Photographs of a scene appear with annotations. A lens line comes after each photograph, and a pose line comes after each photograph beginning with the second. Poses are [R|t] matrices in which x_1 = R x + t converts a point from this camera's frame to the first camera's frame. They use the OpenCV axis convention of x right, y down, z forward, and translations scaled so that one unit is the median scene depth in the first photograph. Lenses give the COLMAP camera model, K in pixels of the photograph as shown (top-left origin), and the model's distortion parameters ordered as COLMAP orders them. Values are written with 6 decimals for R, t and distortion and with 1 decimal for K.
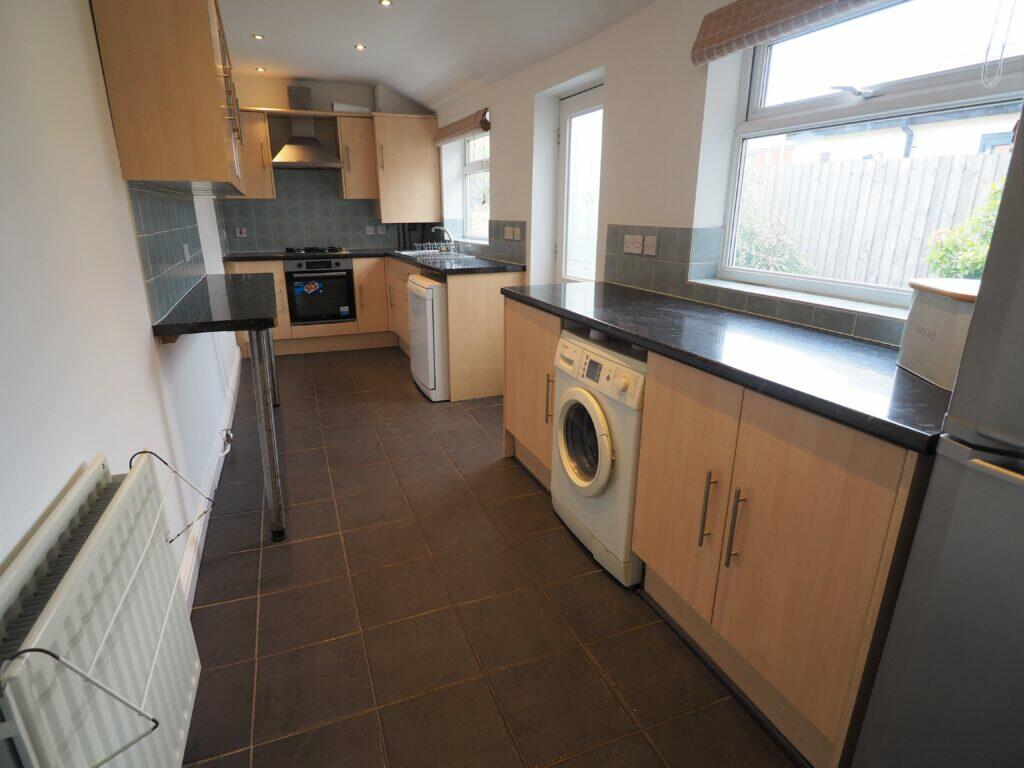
lens RADIAL K [[558.8, 0, 508.3], [0, 558.8, 386.3], [0, 0, 1]] dist [0.001794, 0.000026]
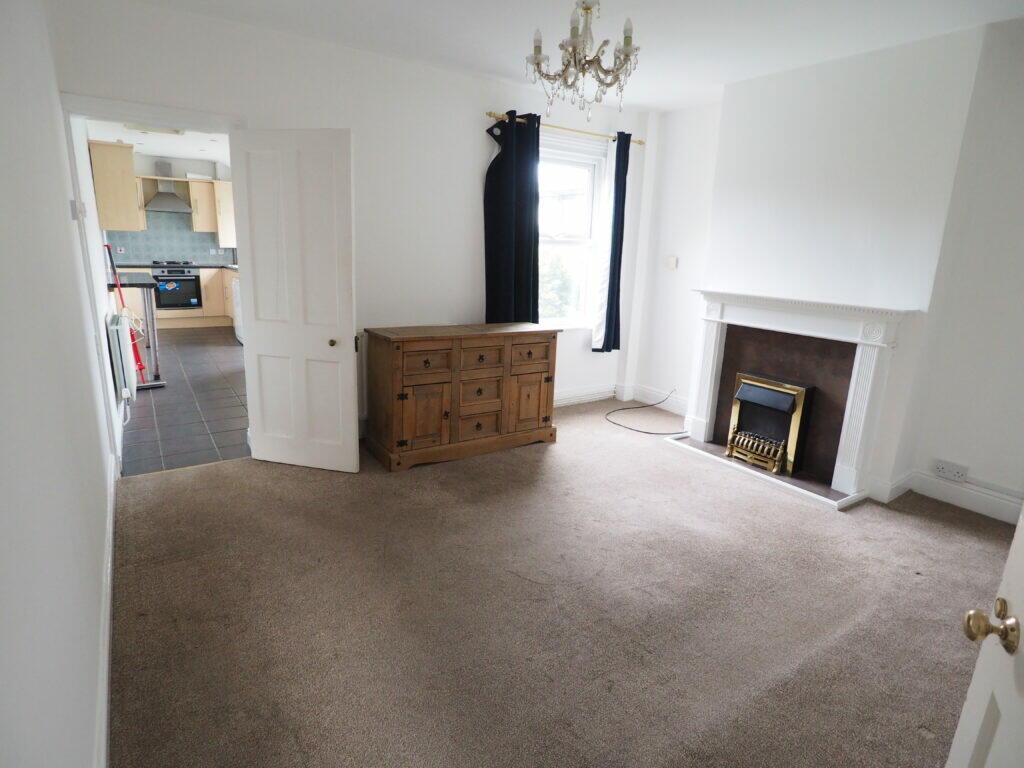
lens RADIAL K [[558.8, 0, 512.5], [0, 558.8, 381.1], [0, 0, 1]] dist [0.001794, 0.000026]
pose [[0.976527, -0.014301, 0.214918, 0.247236], [0.026002, 0.998323, -0.051713, 0.198127], [-0.213818, 0.056087, 0.975262, -0.733174]]
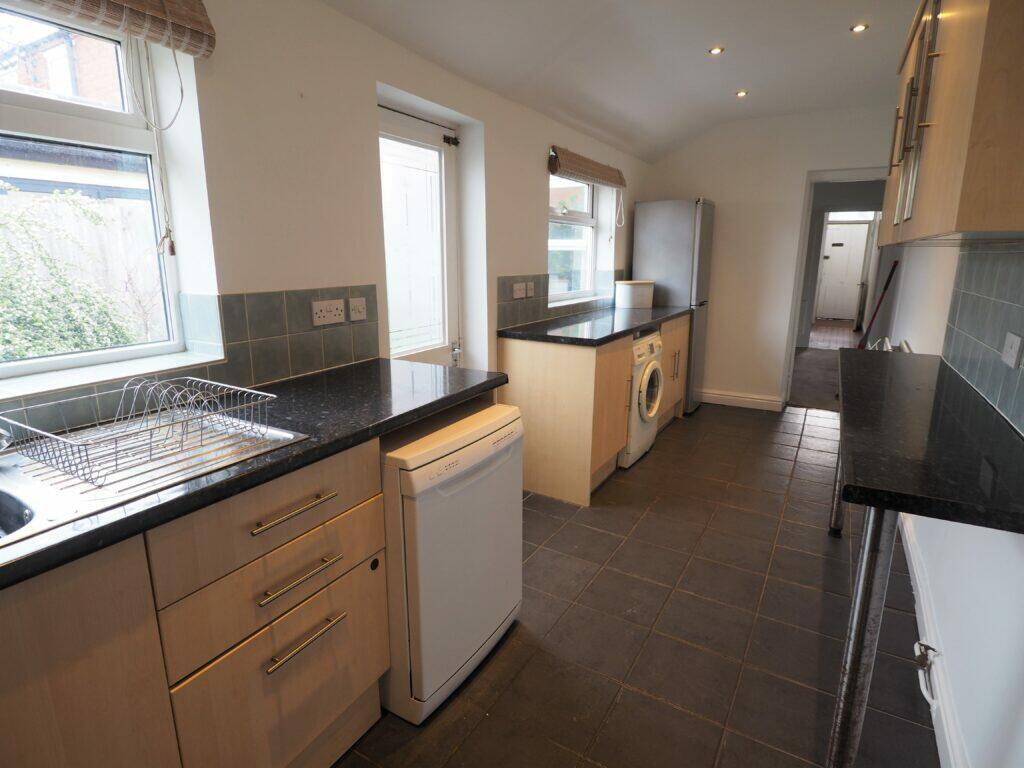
lens RADIAL K [[558.8, 0, 509.2], [0, 558.8, 386.3], [0, 0, 1]] dist [0.001794, 0.000026]
pose [[-0.626254, -0.146627, 0.765707, -0.215244], [0.260964, 0.886071, 0.383113, -0.163306], [-0.734645, 0.439748, -0.516641, 0.524583]]
